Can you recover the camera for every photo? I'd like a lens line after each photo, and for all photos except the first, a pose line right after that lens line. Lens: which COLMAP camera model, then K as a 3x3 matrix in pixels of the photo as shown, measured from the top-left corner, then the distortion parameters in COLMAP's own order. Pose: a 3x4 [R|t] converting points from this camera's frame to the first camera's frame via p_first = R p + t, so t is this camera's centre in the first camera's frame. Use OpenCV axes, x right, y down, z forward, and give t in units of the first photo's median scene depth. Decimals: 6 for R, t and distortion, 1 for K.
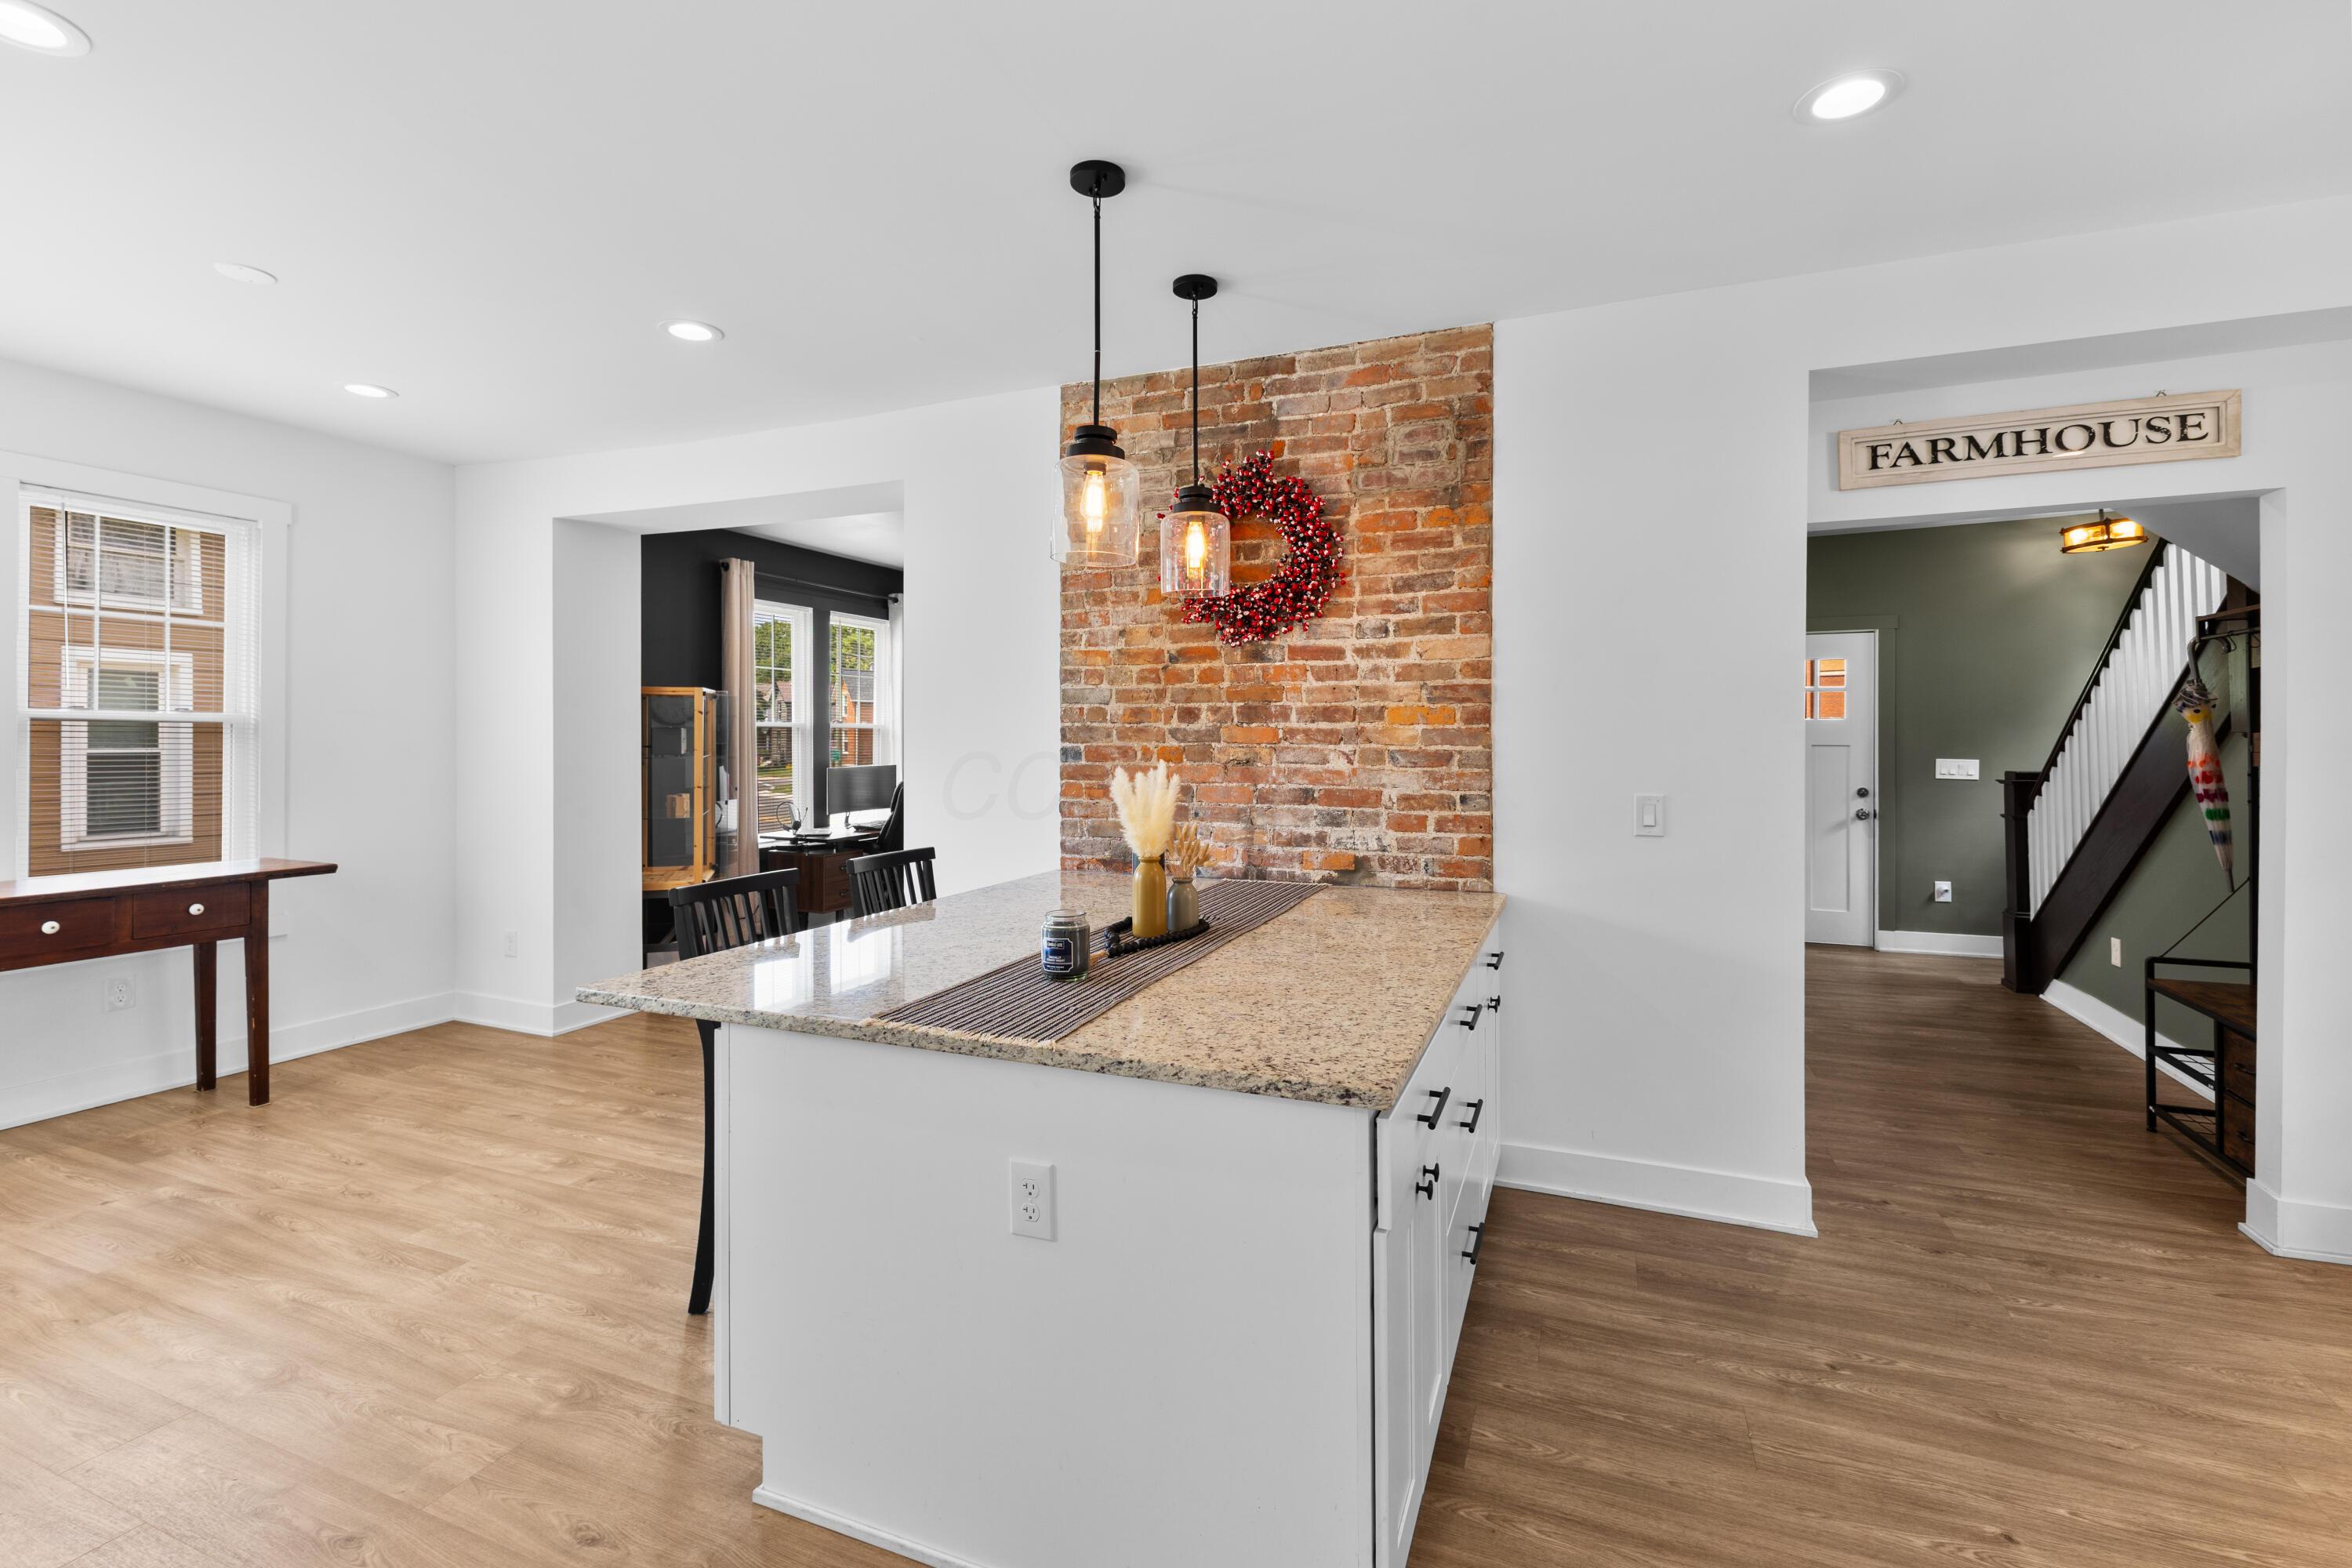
lens RADIAL K [[1022.2, 0, 1214.7], [0, 1022.2, 737.4], [0, 0, 1]] dist [-0.001939, -0.002079]
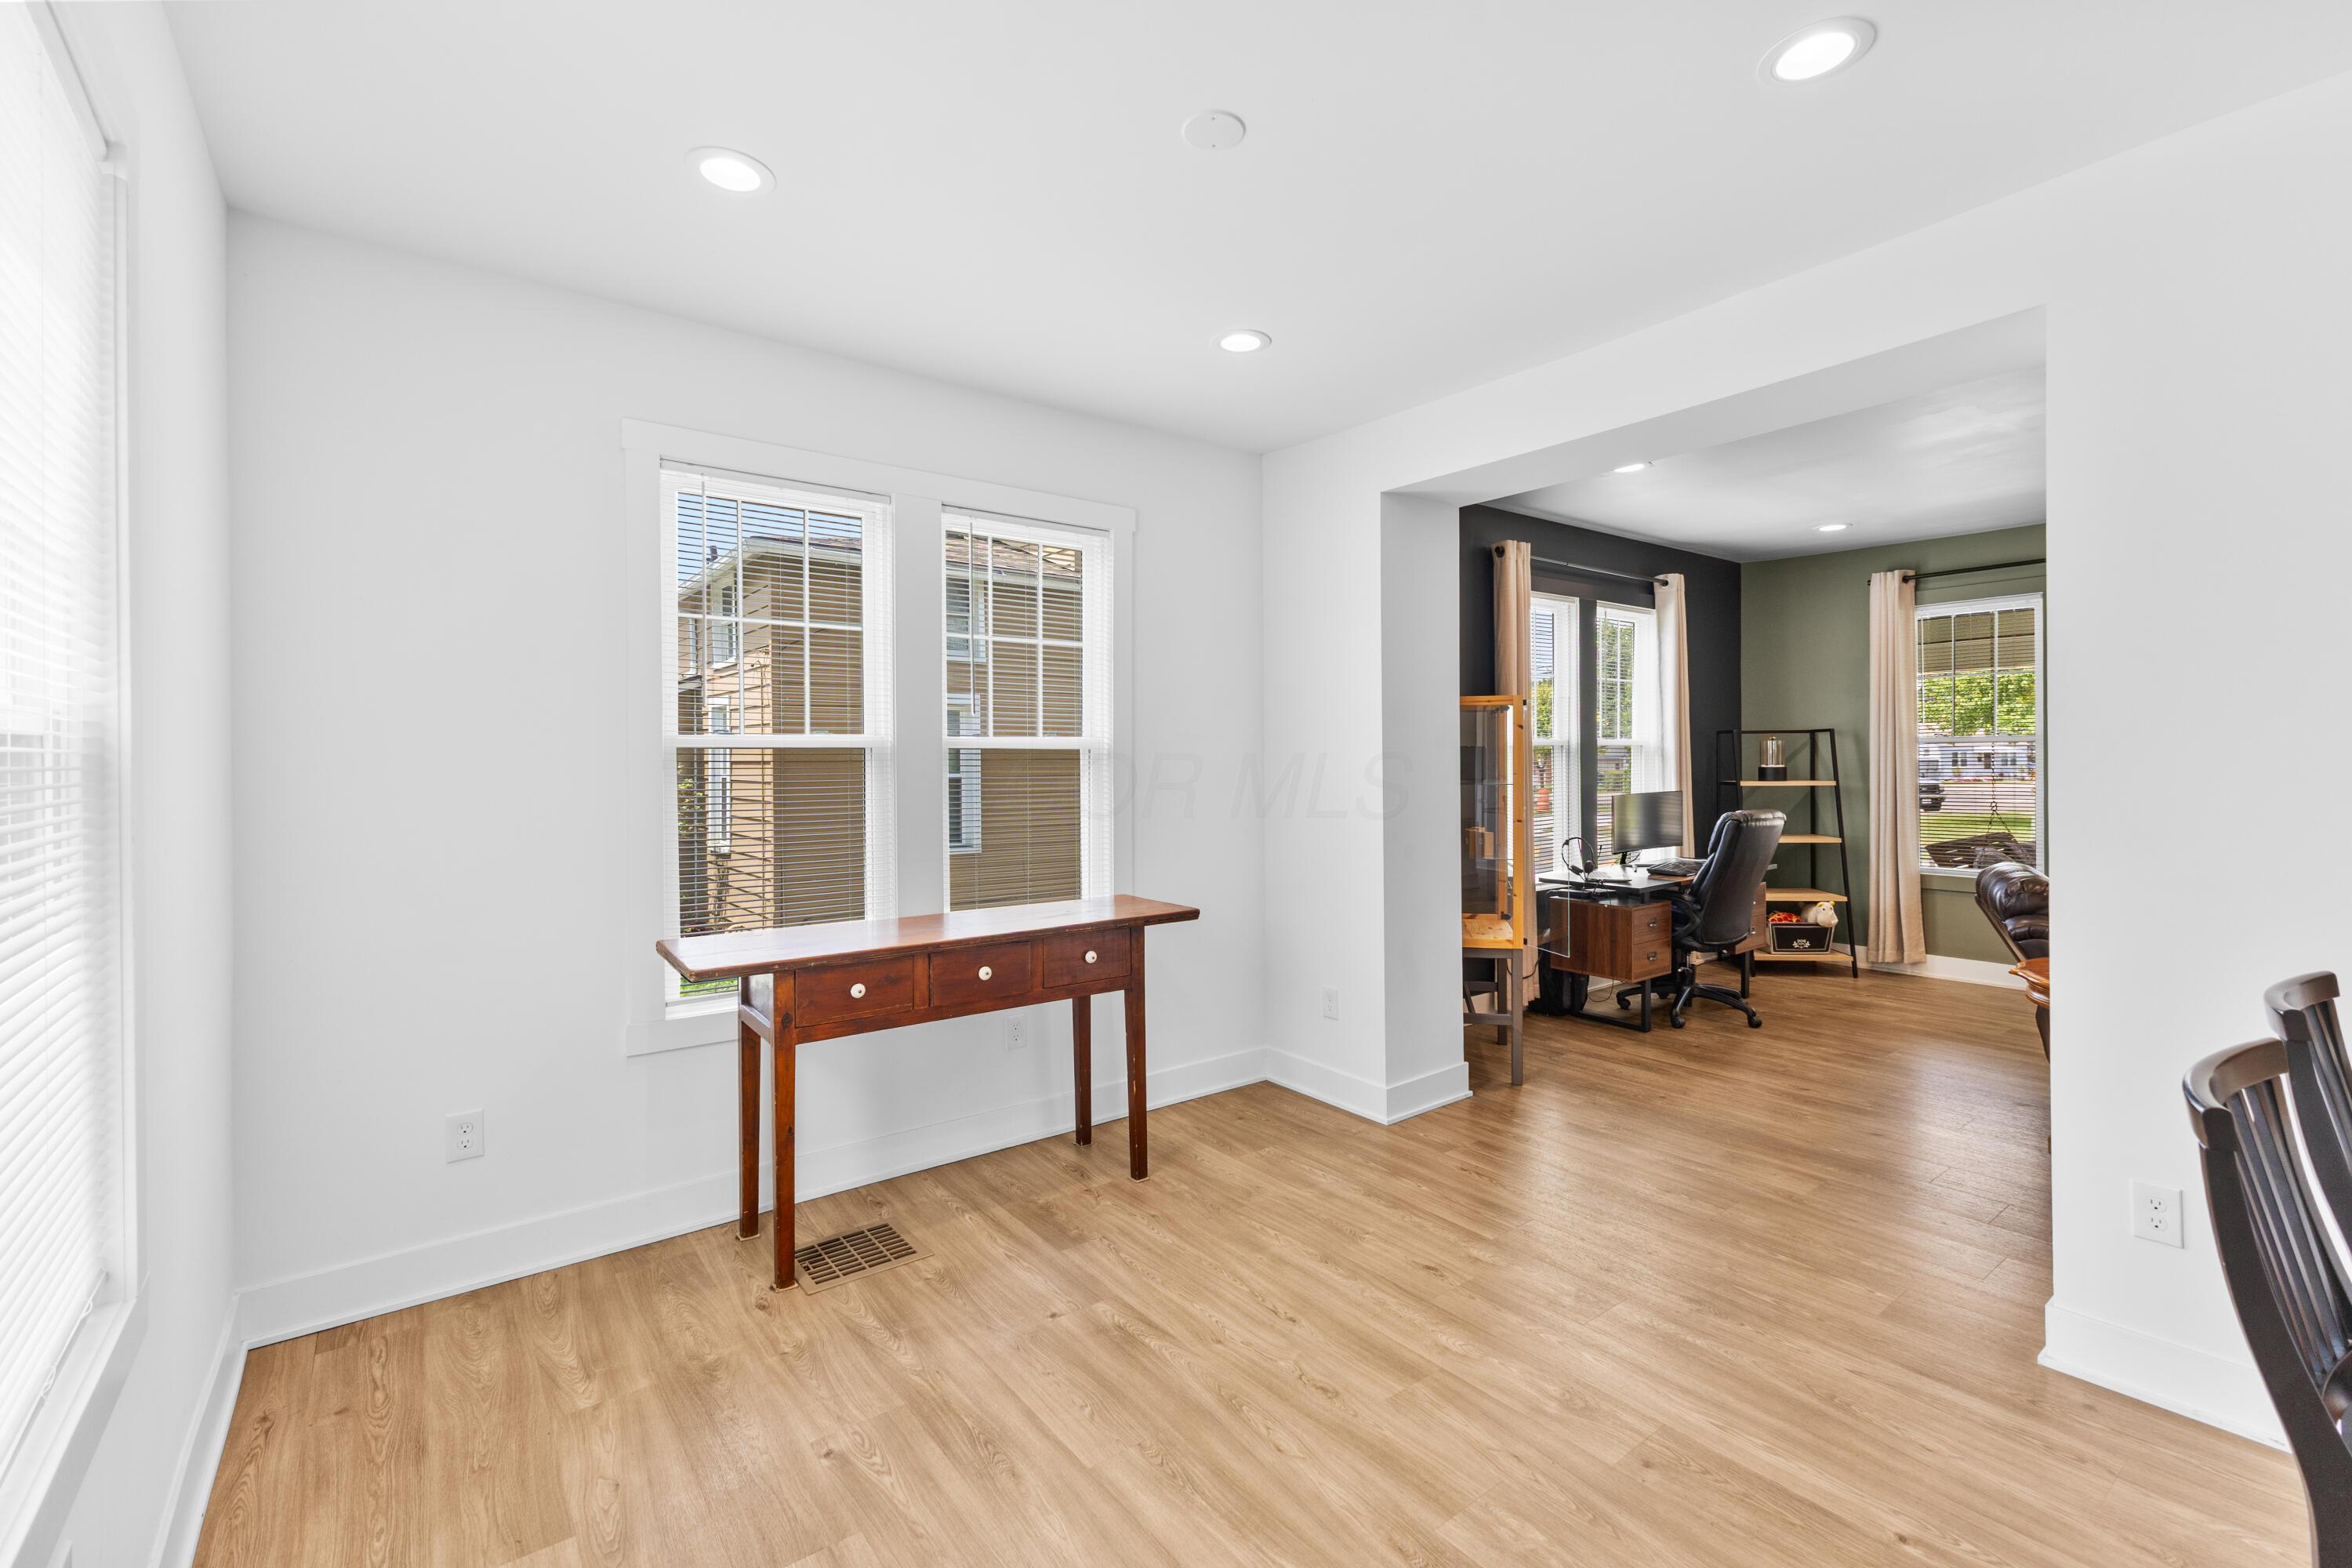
lens RADIAL K [[1022.2, 0, 1176.1], [0, 1022.2, 774.2], [0, 0, 1]] dist [-0.001939, -0.002079]
pose [[0.845042, -0.004990, -0.534676, -0.419510], [0.012712, 0.999861, 0.010760, -0.000387], [0.534548, -0.015889, 0.844988, 0.261425]]
